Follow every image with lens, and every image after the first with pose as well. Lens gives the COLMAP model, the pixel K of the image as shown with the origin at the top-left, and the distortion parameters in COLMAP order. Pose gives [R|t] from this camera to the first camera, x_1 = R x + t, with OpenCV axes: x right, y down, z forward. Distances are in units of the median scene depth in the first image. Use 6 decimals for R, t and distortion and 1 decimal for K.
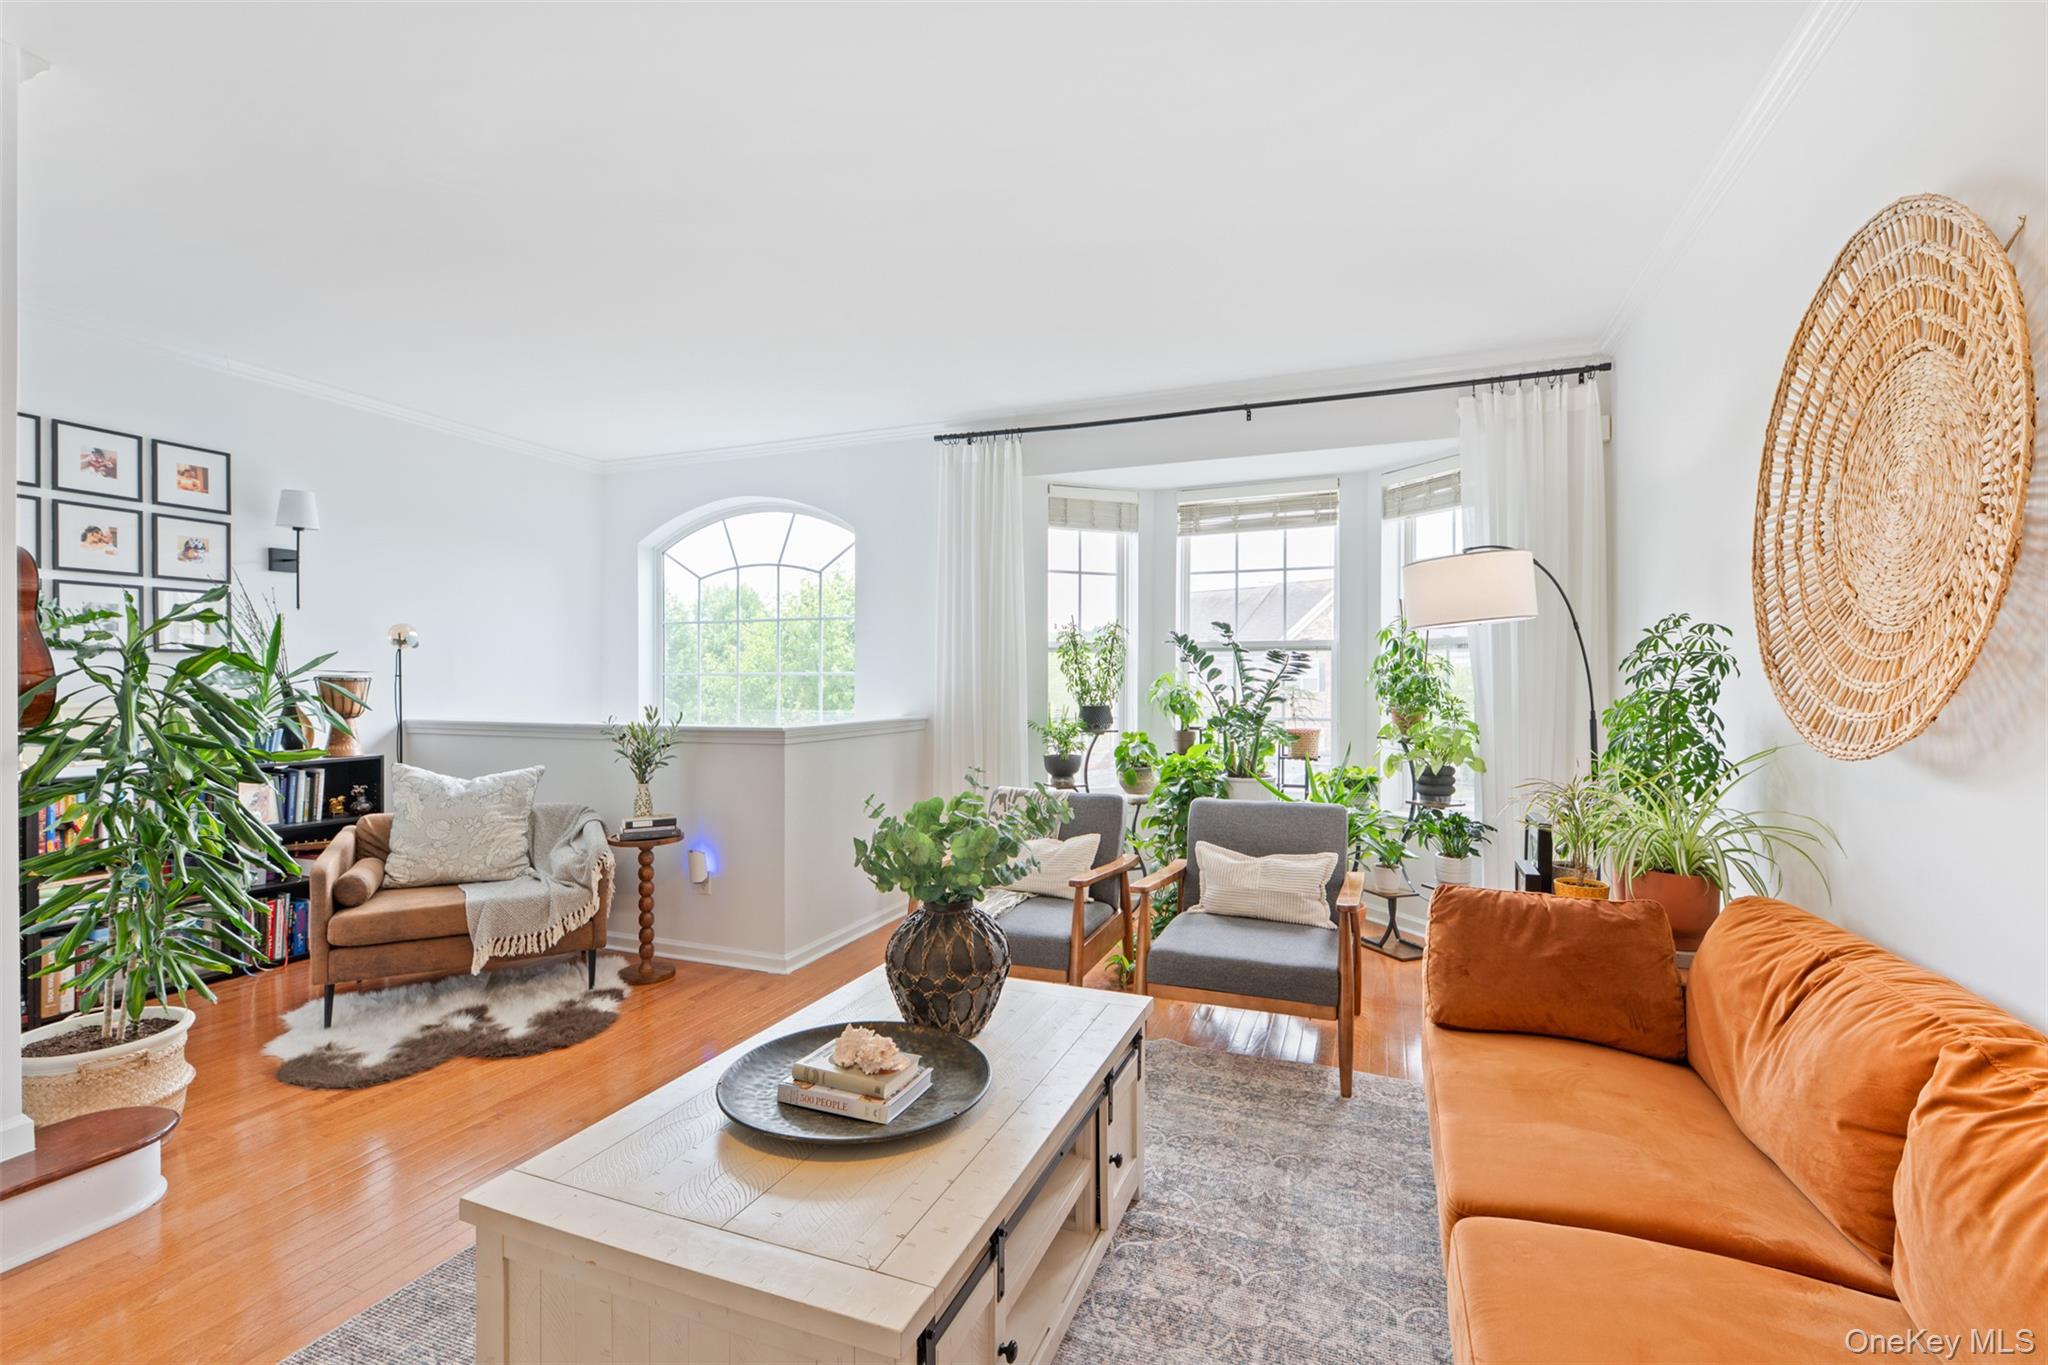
lens RADIAL K [[903.8, 0, 1023.2], [0, 903.8, 684.0], [0, 0, 1]] dist [-0.001397, -0.001390]
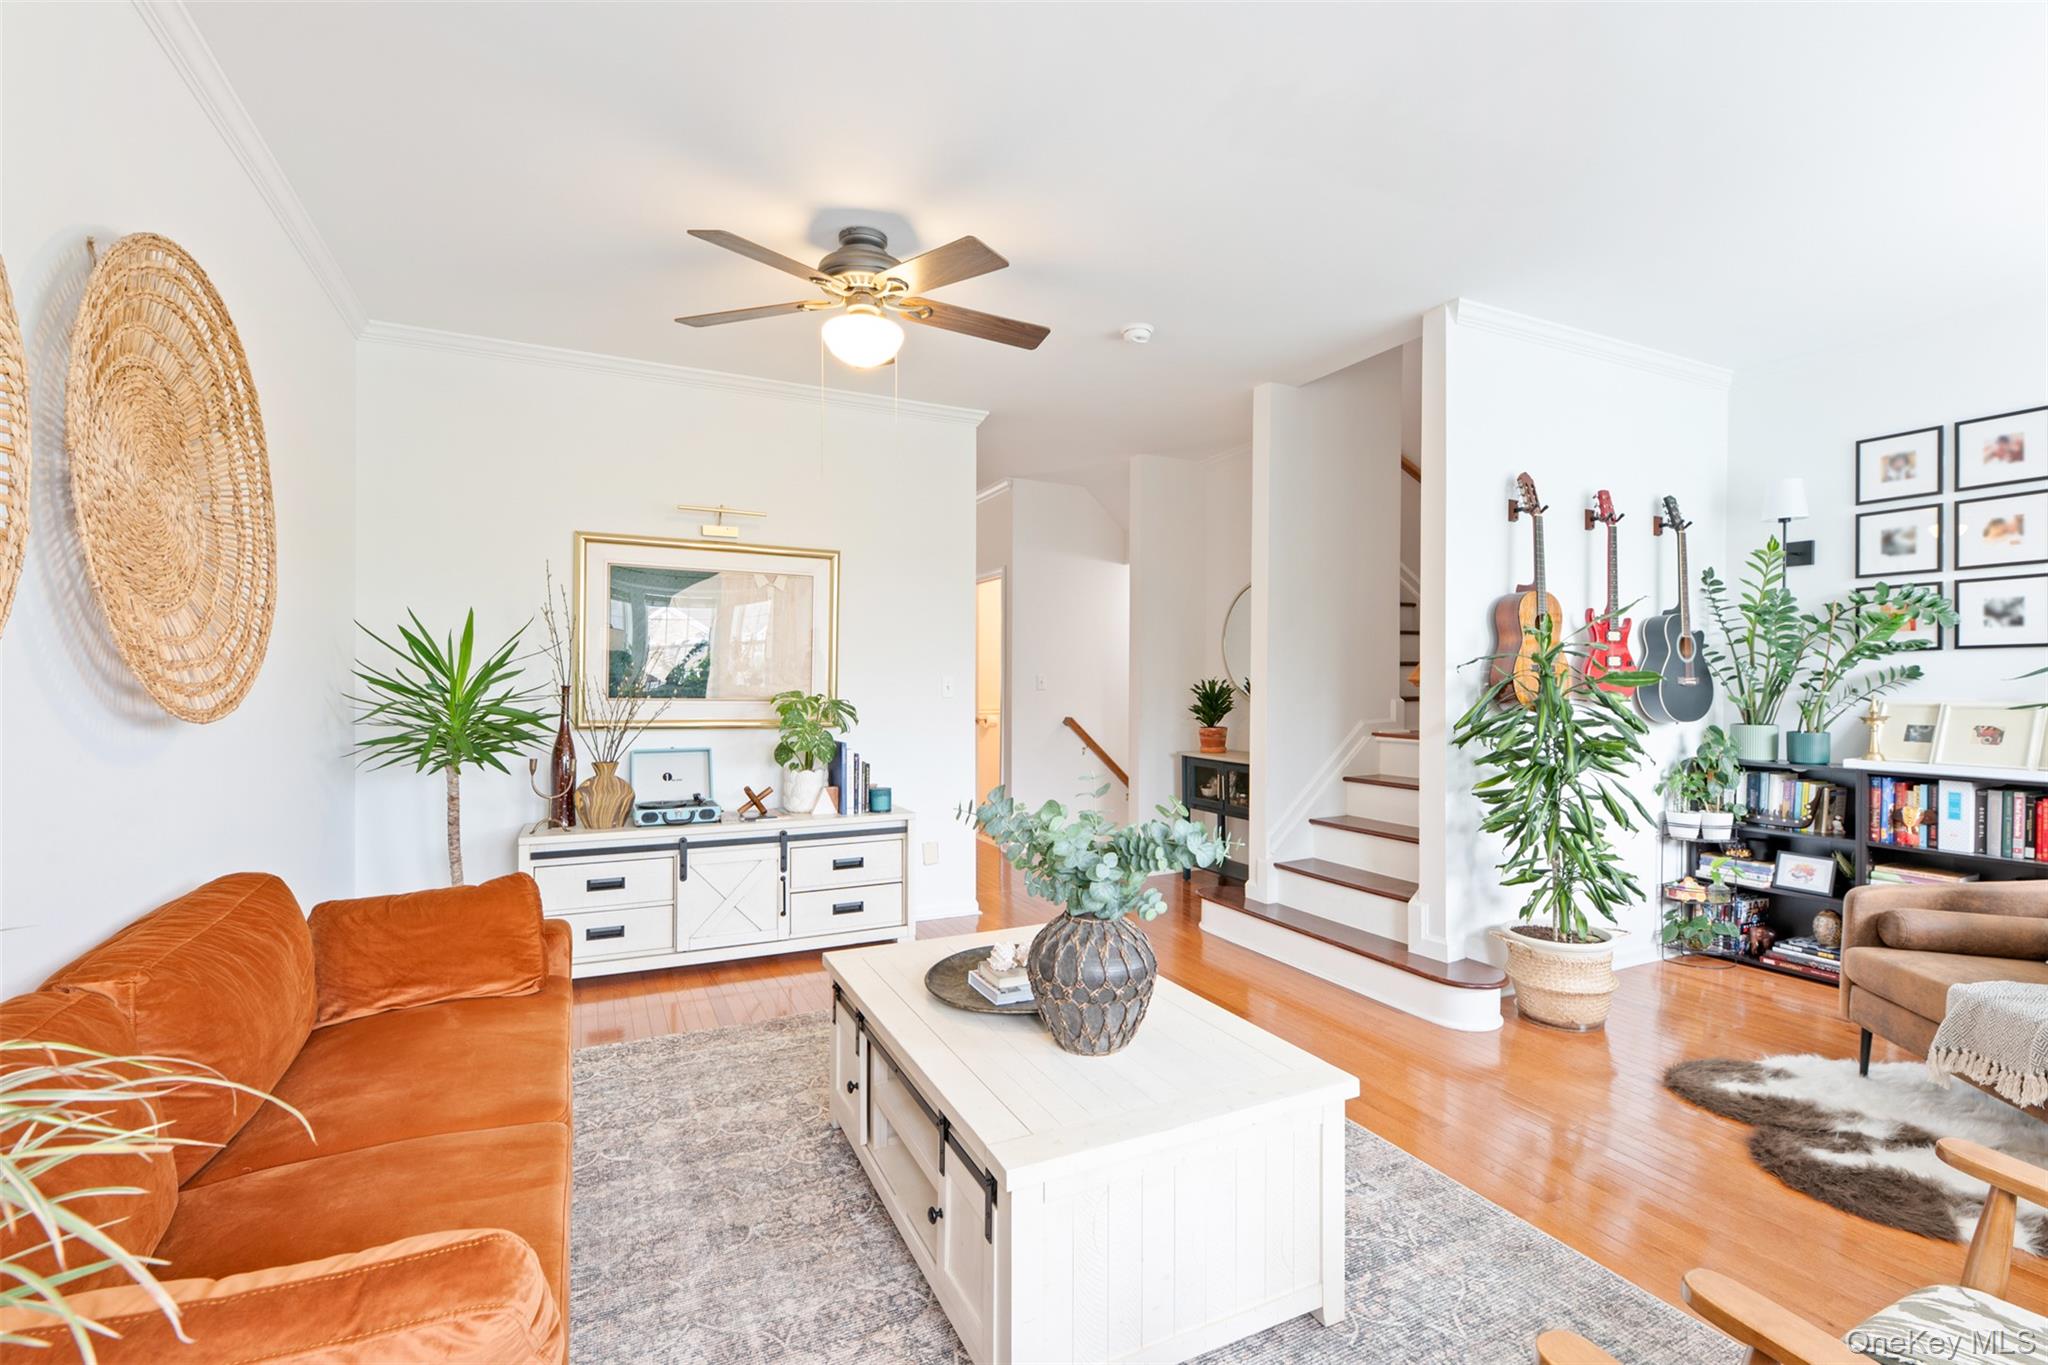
lens RADIAL K [[903.8, 0, 1027.2], [0, 903.8, 683.1], [0, 0, 1]] dist [-0.001397, -0.001390]
pose [[-0.671810, 0.000168, -0.740723, 0.340487], [-0.001860, 0.999996, 0.001914, 0.000041], [0.740721, 0.002664, -0.671807, 0.807150]]
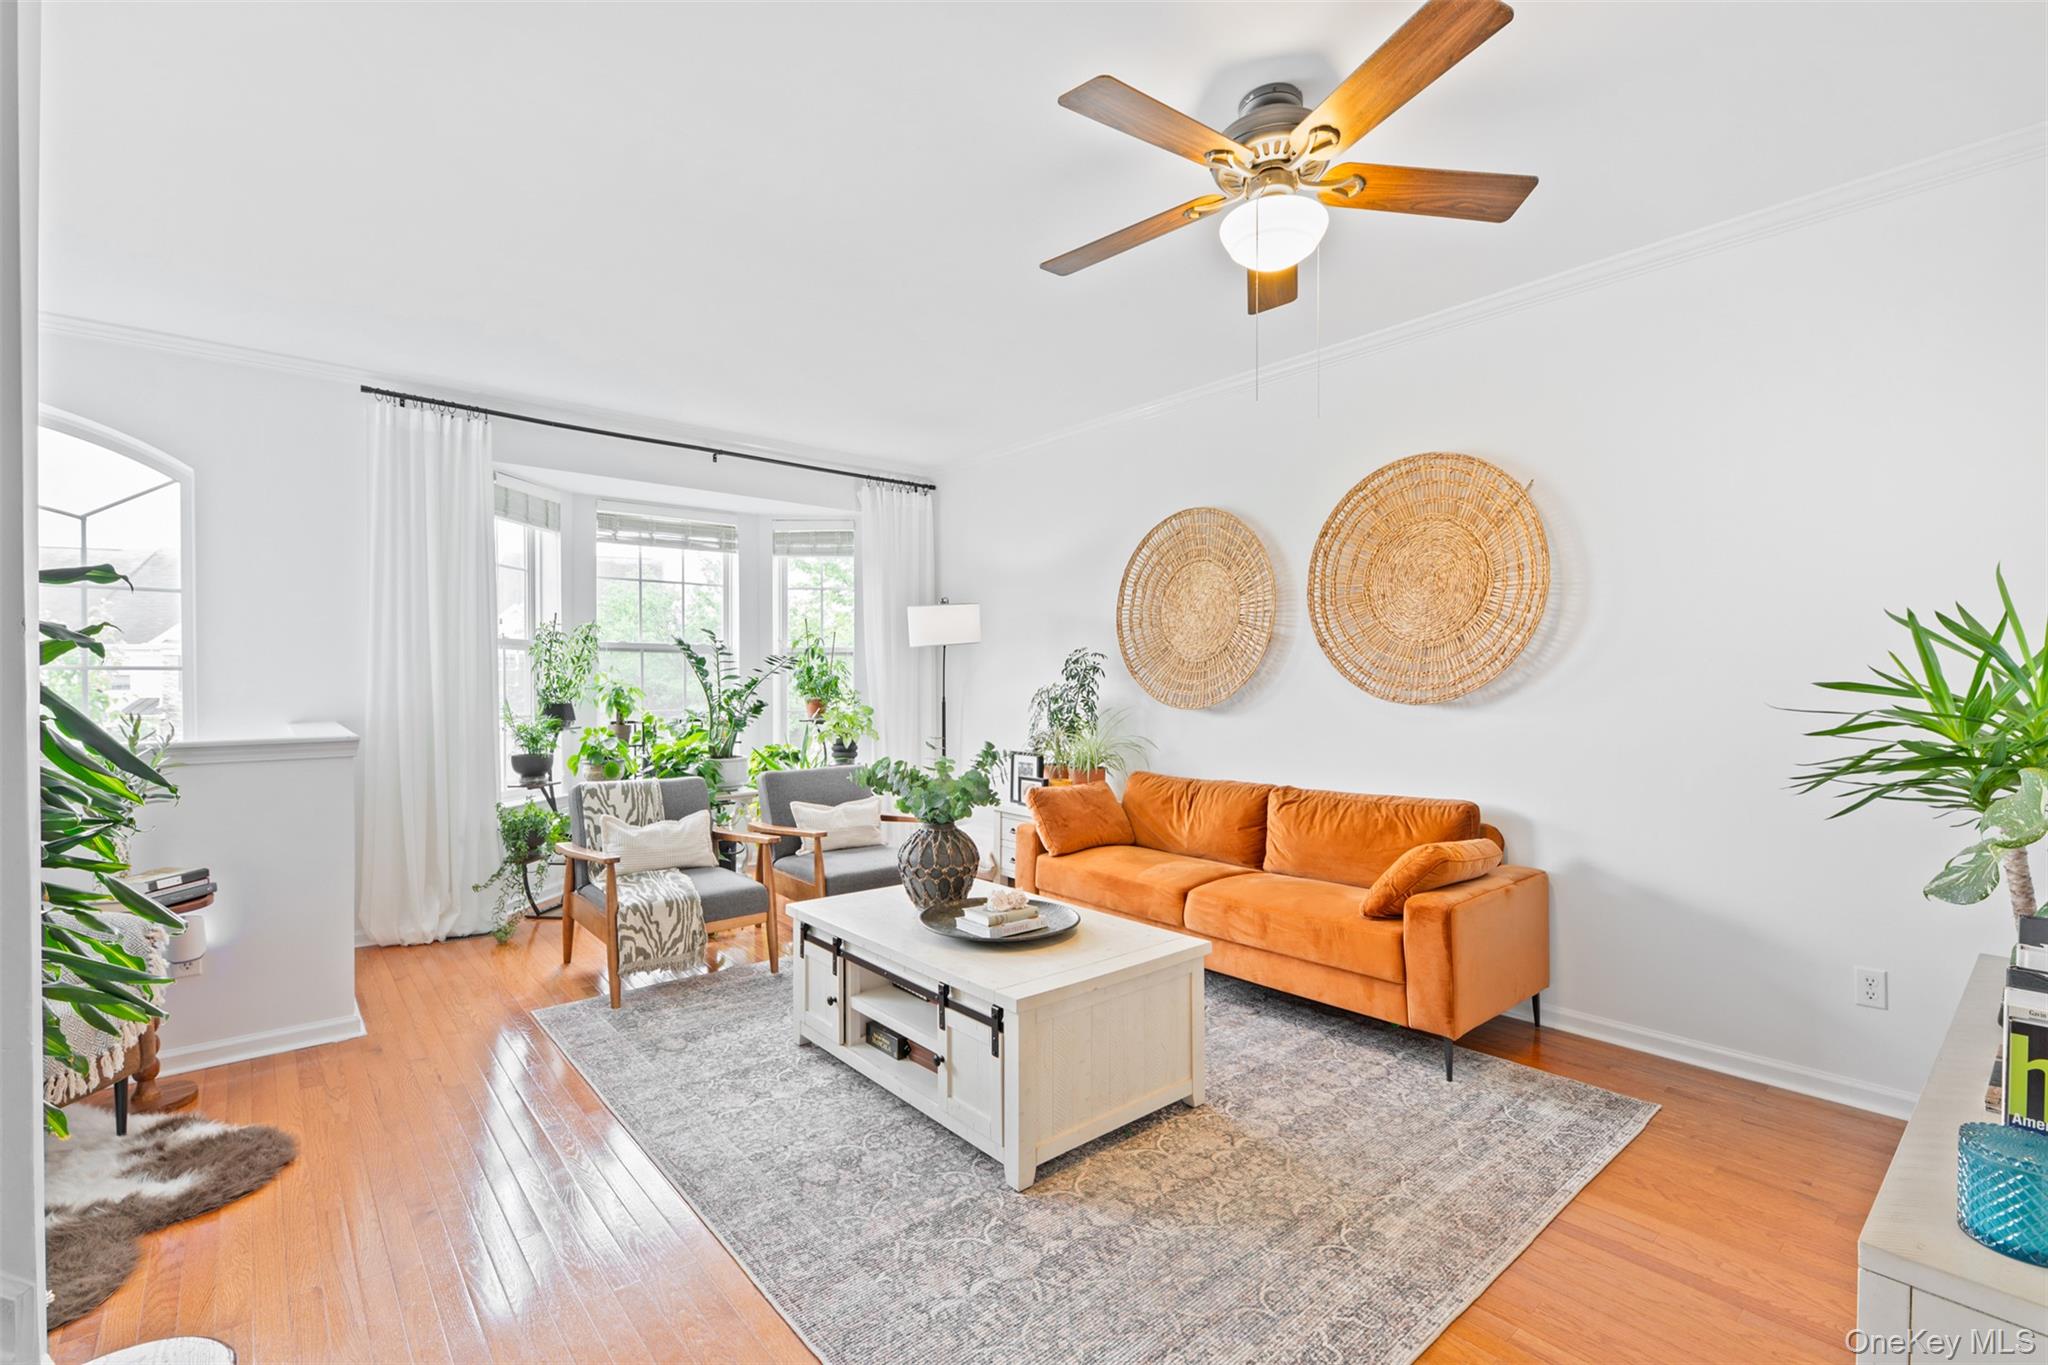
lens RADIAL K [[903.8, 0, 1030.5], [0, 903.8, 682.2], [0, 0, 1]] dist [-0.001397, -0.001390]
pose [[0.465365, -0.002542, 0.885115, -0.693850], [0.001166, 0.999997, 0.002258, -0.001426], [-0.885118, -0.000019, 0.465367, 0.077629]]
